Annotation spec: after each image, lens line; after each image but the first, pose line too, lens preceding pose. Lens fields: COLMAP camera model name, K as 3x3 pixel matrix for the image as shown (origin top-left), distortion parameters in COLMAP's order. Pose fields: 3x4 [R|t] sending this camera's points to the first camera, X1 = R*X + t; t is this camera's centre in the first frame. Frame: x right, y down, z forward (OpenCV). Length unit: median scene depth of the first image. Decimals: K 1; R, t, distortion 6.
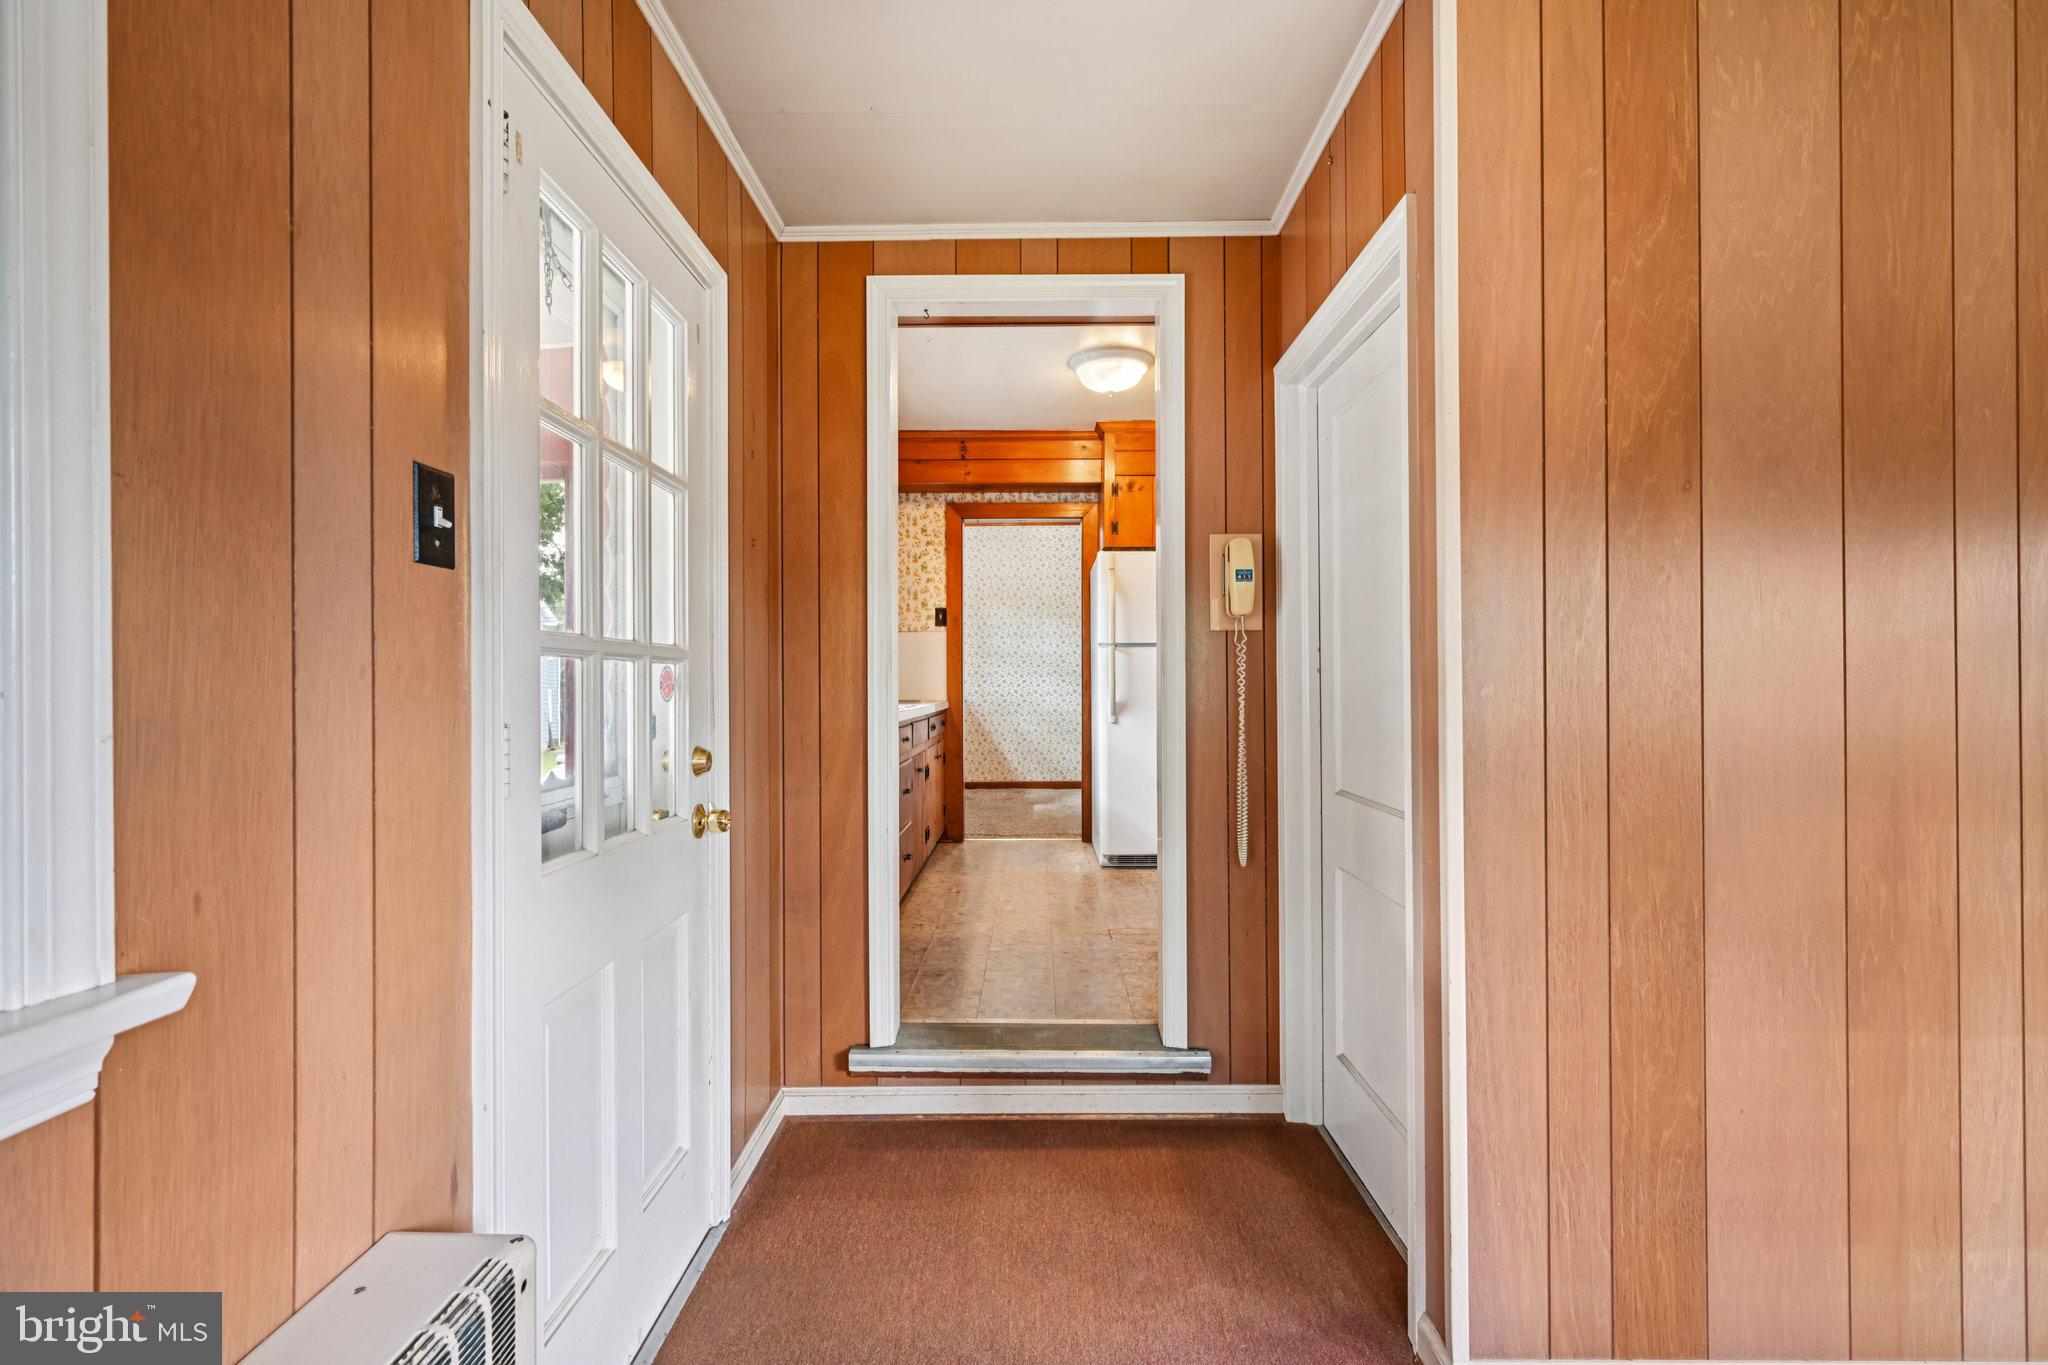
lens RADIAL K [[899.1, 0, 1019.5], [0, 899.1, 679.6], [0, 0, 1]] dist [-0.000006, 0.000481]
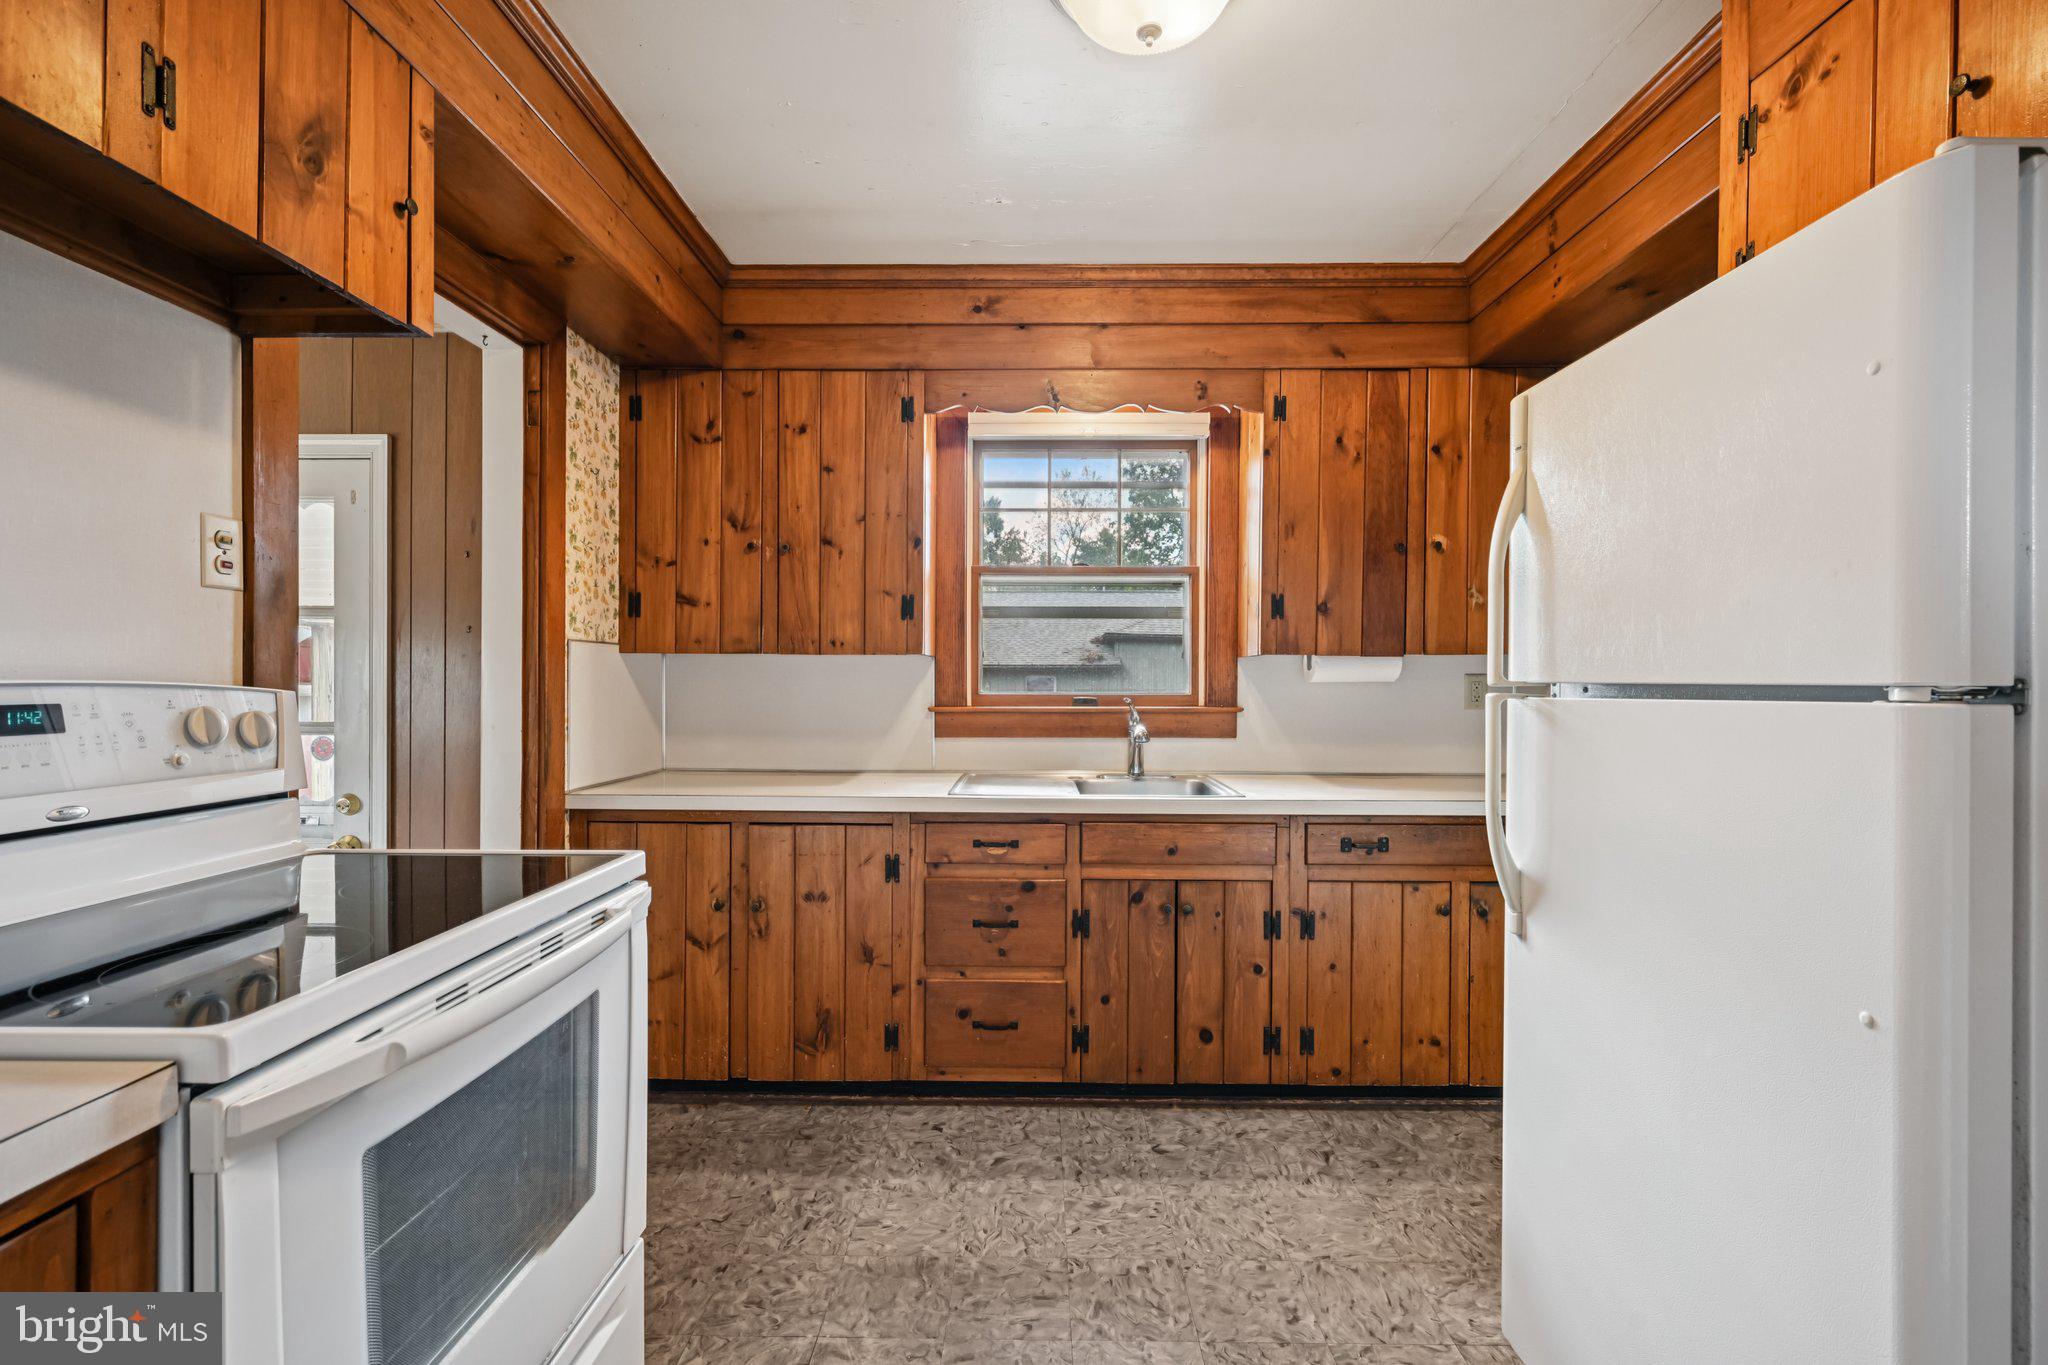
lens RADIAL K [[899.1, 0, 1038.3], [0, 899.1, 684.4], [0, 0, 1]] dist [-0.000006, 0.000481]
pose [[0.017563, 0.004405, -0.999836, 0.351038], [-0.000598, 0.999990, 0.004396, -0.035058], [0.999846, 0.000521, 0.017565, 0.700785]]
